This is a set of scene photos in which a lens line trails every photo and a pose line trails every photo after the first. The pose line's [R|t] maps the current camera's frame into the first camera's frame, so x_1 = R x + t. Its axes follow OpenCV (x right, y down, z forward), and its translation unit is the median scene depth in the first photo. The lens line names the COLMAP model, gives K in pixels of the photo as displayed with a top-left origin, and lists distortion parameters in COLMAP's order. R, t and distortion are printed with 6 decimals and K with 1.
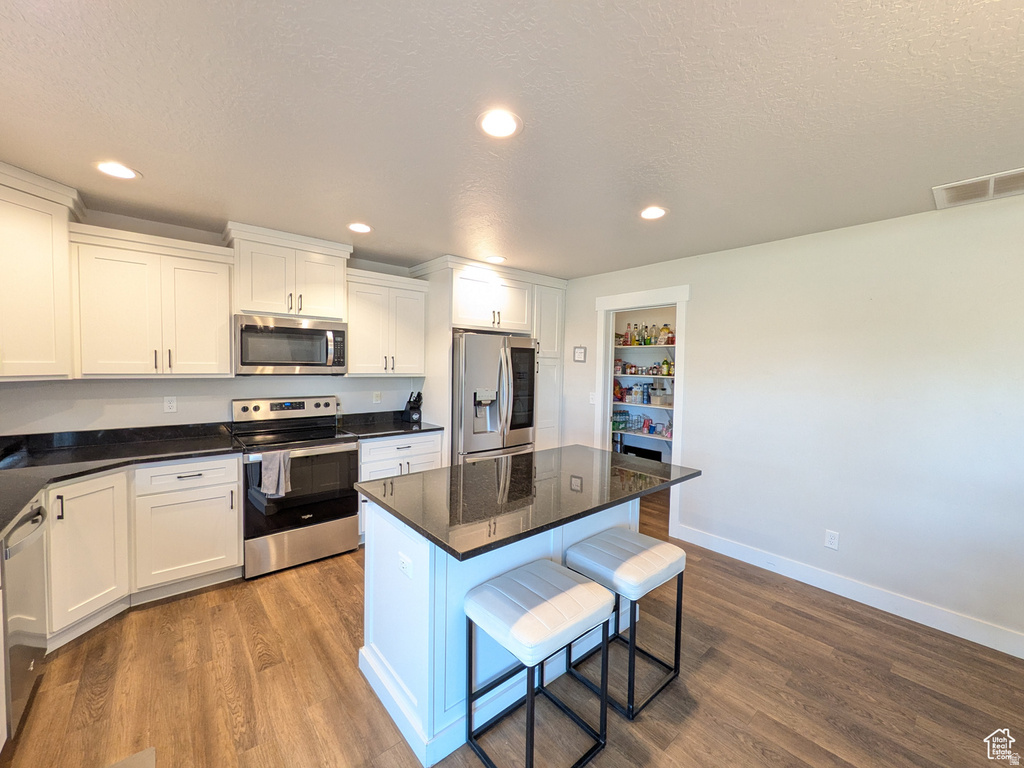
lens RADIAL K [[406.2, 0, 514.9], [0, 406.2, 381.8], [0, 0, 1]] dist [-0.001454, -0.000476]
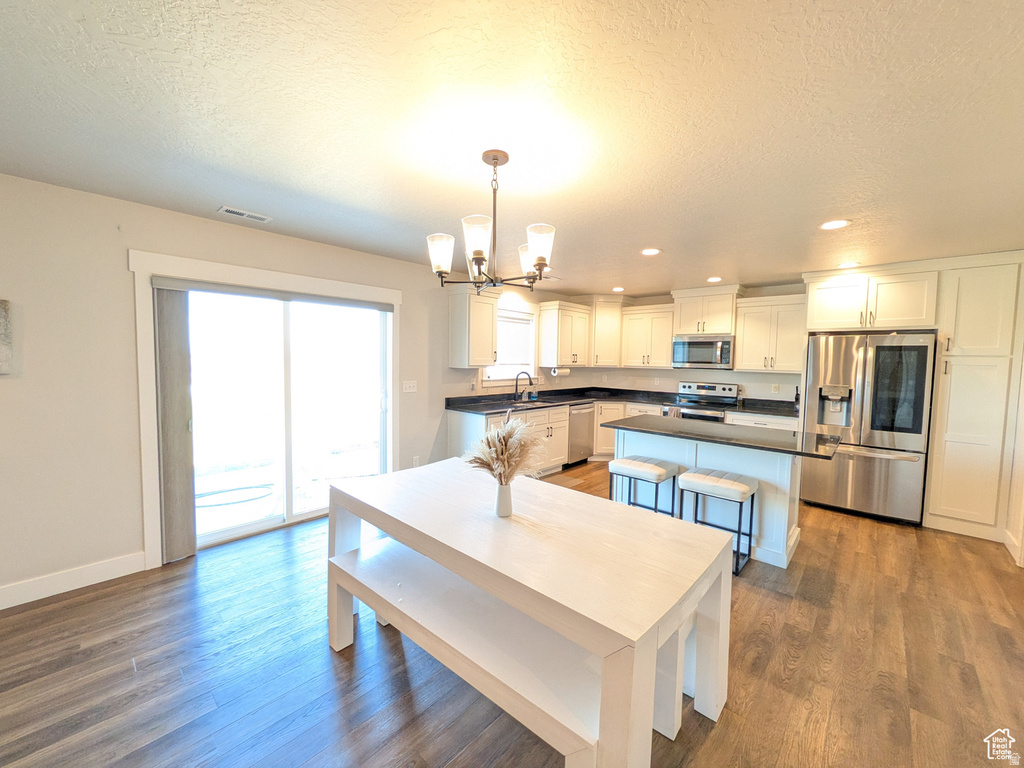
lens RADIAL K [[406.2, 0, 514.9], [0, 406.2, 381.8], [0, 0, 1]] dist [-0.001454, -0.000476]
pose [[0.121990, 0.043820, -0.991564, 1.025786], [-0.058442, 0.997609, 0.036897, 0.020284], [0.990809, 0.053448, 0.124259, 0.006170]]
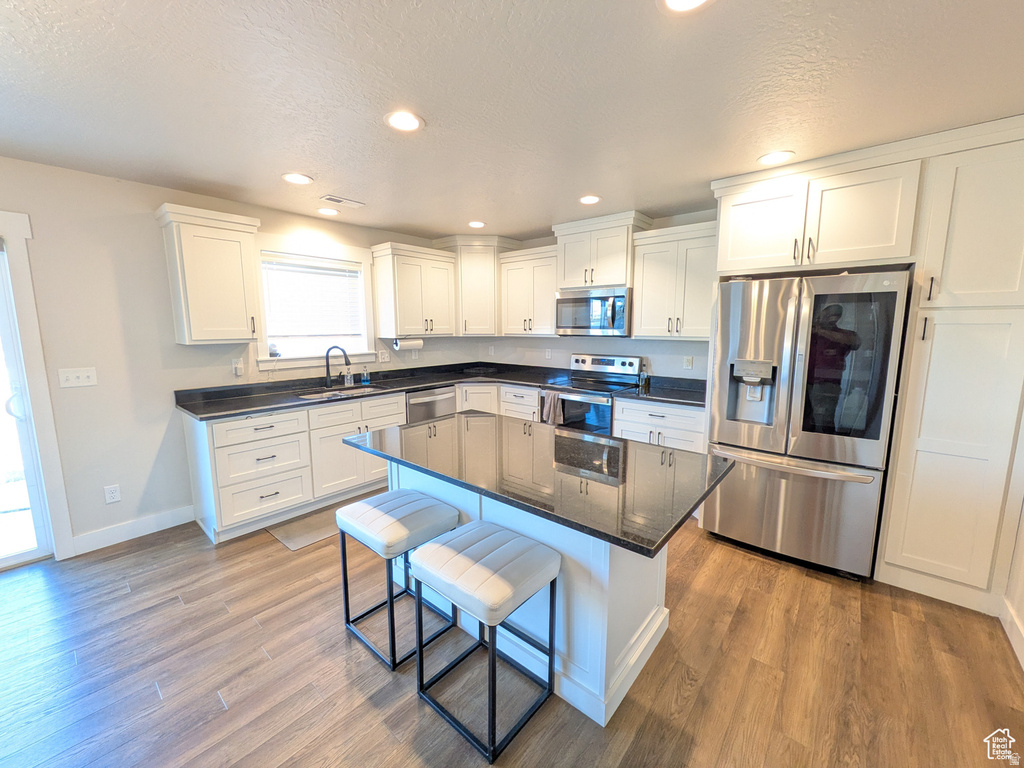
lens RADIAL K [[406.2, 0, 514.9], [0, 406.2, 381.8], [0, 0, 1]] dist [-0.001454, -0.000476]
pose [[0.156015, 0.119780, -0.980465, 0.617433], [-0.037504, 0.992623, 0.115297, -0.012090], [0.987043, 0.018784, 0.159356, 0.554343]]
